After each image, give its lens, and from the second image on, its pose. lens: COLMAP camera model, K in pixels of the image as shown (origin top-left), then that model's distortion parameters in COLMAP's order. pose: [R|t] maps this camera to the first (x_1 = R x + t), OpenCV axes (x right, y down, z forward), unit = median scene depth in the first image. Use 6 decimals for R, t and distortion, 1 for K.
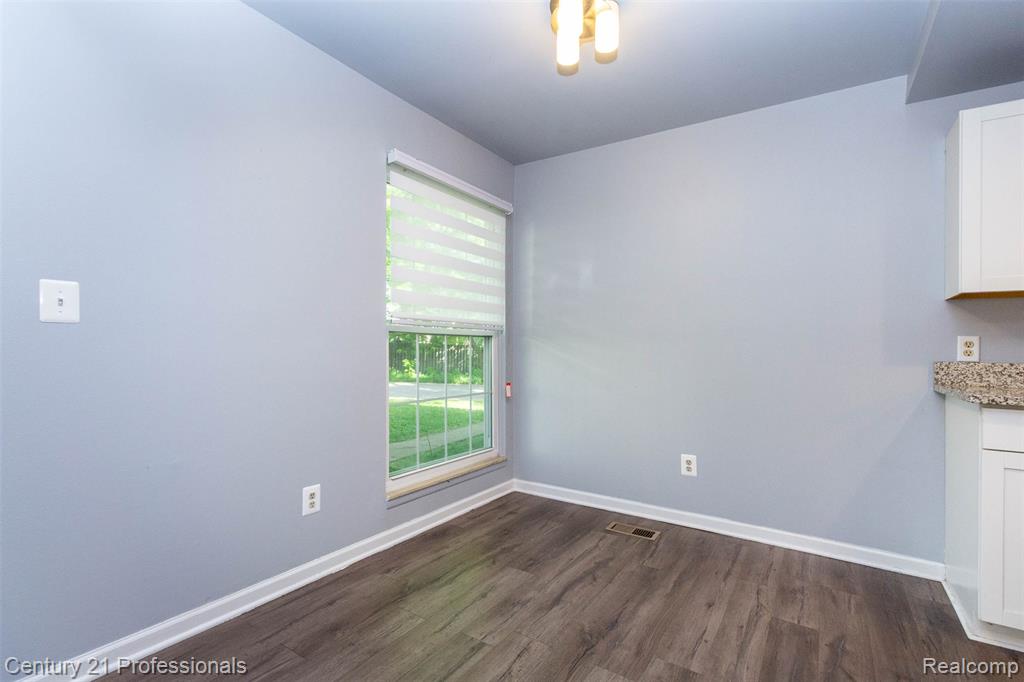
lens RADIAL K [[486.6, 0, 507.1], [0, 486.6, 347.2], [0, 0, 1]] dist [0.000194, 0.000705]
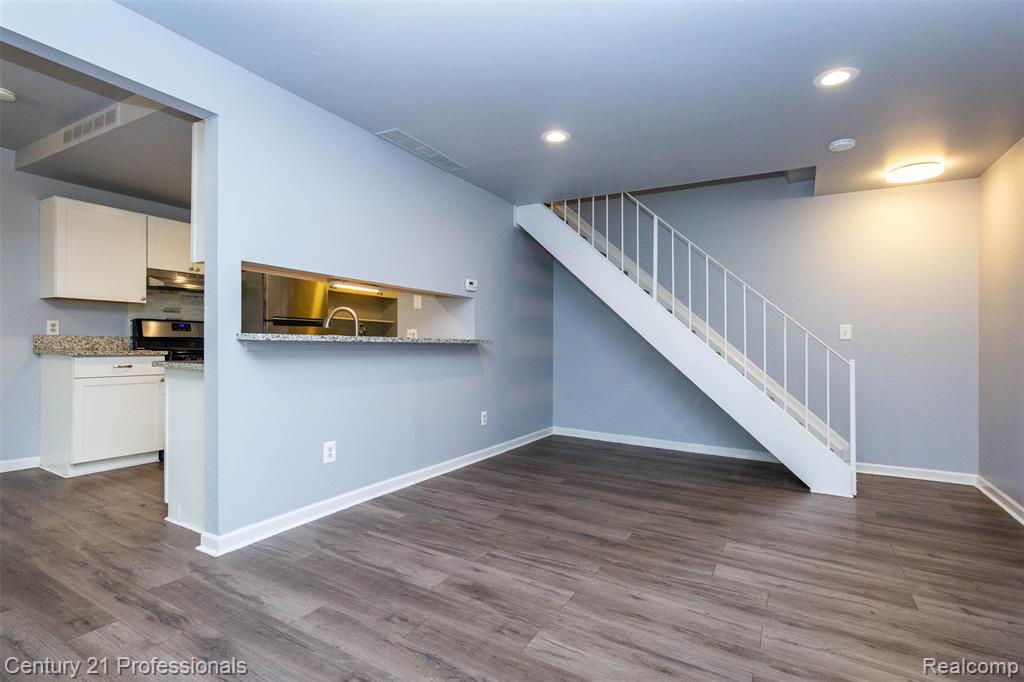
lens RADIAL K [[486.6, 0, 491.4], [0, 486.6, 338.8], [0, 0, 1]] dist [0.000194, 0.000705]
pose [[-0.037053, -0.006759, 0.999290, -0.835889], [-0.016728, 0.999841, 0.006143, 0.005716], [-0.999173, -0.016489, -0.037160, -0.488308]]
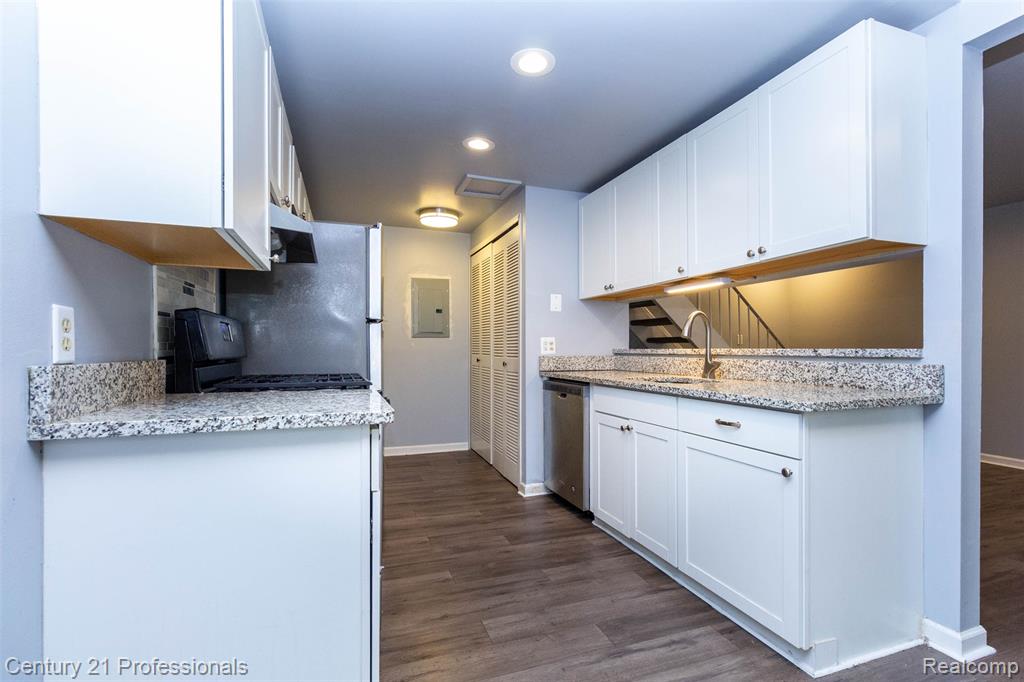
lens RADIAL K [[486.6, 0, 515.2], [0, 486.6, 342.8], [0, 0, 1]] dist [0.000194, 0.000705]
pose [[-0.801864, -0.006870, 0.597467, 0.347025], [-0.010110, 0.999947, -0.002070, 0.007799], [-0.597421, -0.007700, -0.801891, 1.113792]]
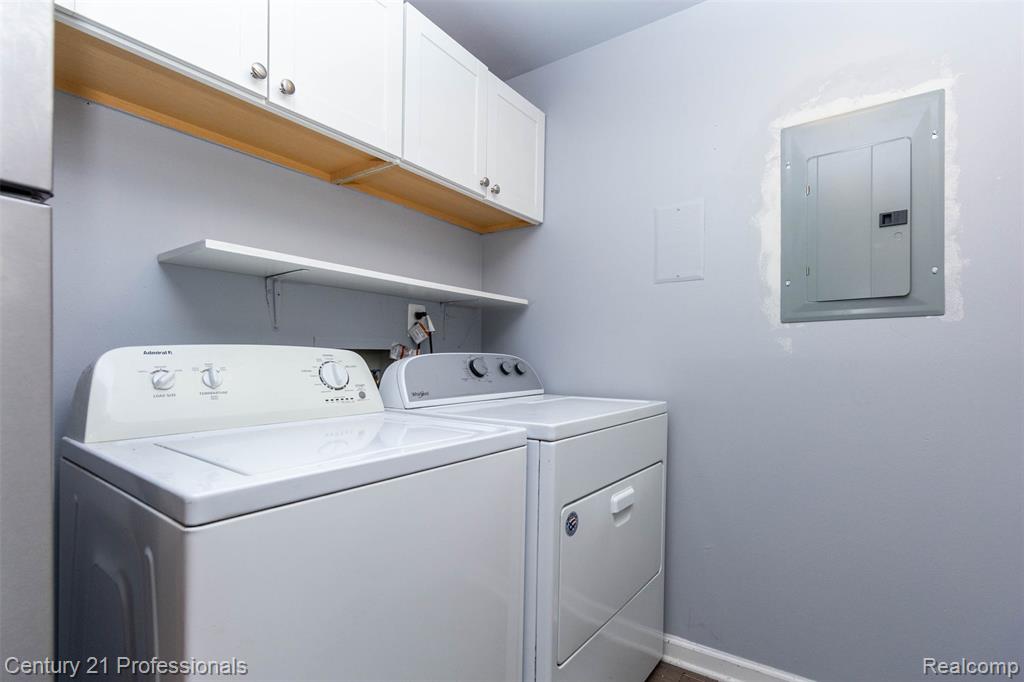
lens RADIAL K [[486.6, 0, 502.0], [0, 486.6, 369.3], [0, 0, 1]] dist [0.000194, 0.000705]
pose [[0.068209, -0.021304, 0.997444, 1.277342], [-0.010616, 0.999700, 0.022078, 0.040166], [-0.997615, -0.012094, 0.067963, 0.022208]]
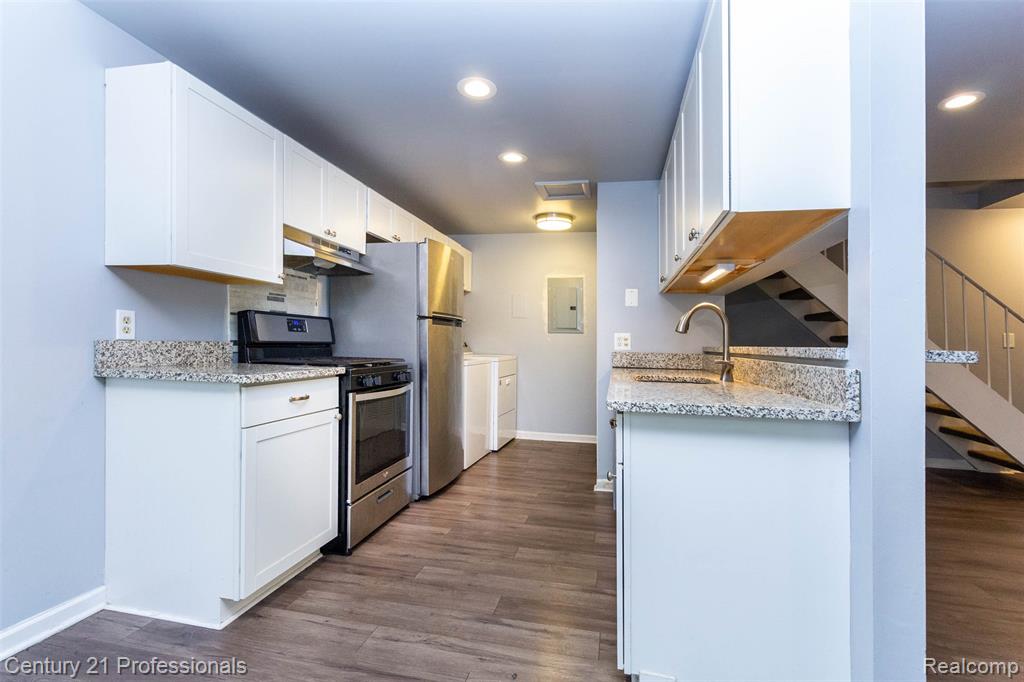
lens RADIAL K [[486.6, 0, 513.5], [0, 486.6, 335.8], [0, 0, 1]] dist [0.000194, 0.000705]
pose [[-0.360863, -0.008163, 0.932583, -0.119595], [-0.025947, 0.999662, -0.001290, 0.005713], [-0.932258, -0.024663, -0.360953, 0.668553]]
